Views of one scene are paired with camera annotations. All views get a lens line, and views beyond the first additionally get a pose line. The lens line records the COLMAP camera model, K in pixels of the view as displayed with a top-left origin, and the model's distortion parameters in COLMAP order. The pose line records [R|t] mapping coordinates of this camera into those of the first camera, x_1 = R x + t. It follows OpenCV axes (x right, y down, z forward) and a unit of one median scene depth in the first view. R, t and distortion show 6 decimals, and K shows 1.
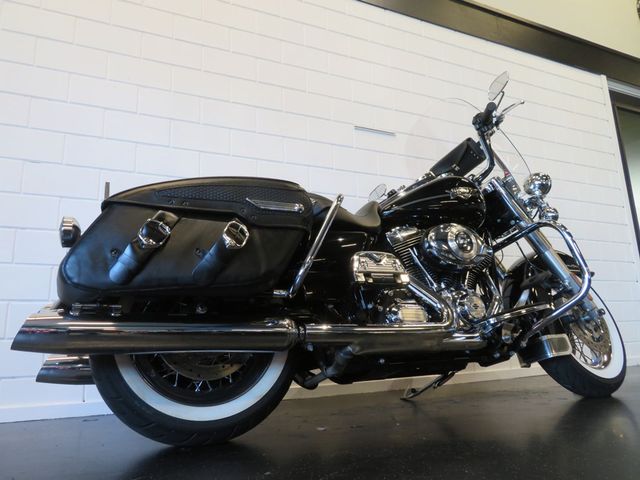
lens RADIAL K [[446.3, 0, 315.3], [0, 446.3, 240.7], [0, 0, 1]] dist [0.000213, 0.001399]
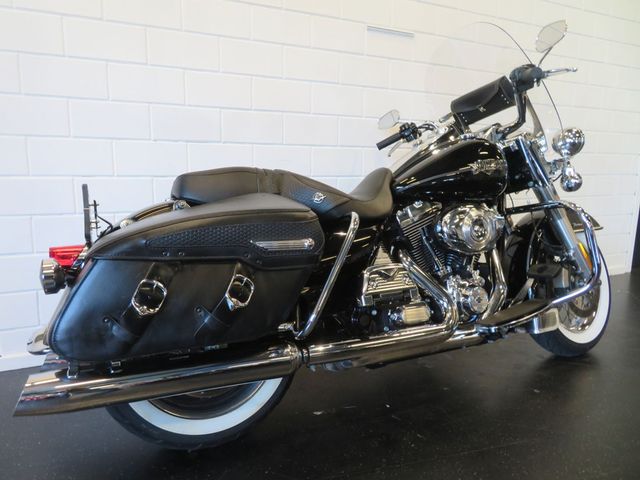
lens RADIAL K [[446.3, 0, 317.3], [0, 446.3, 240.2], [0, 0, 1]] dist [0.000213, 0.001399]
pose [[0.998170, 0.041741, 0.043753, -0.043683], [-0.054775, 0.930659, 0.361764, -0.294651], [-0.025619, -0.363499, 0.931242, 0.129712]]
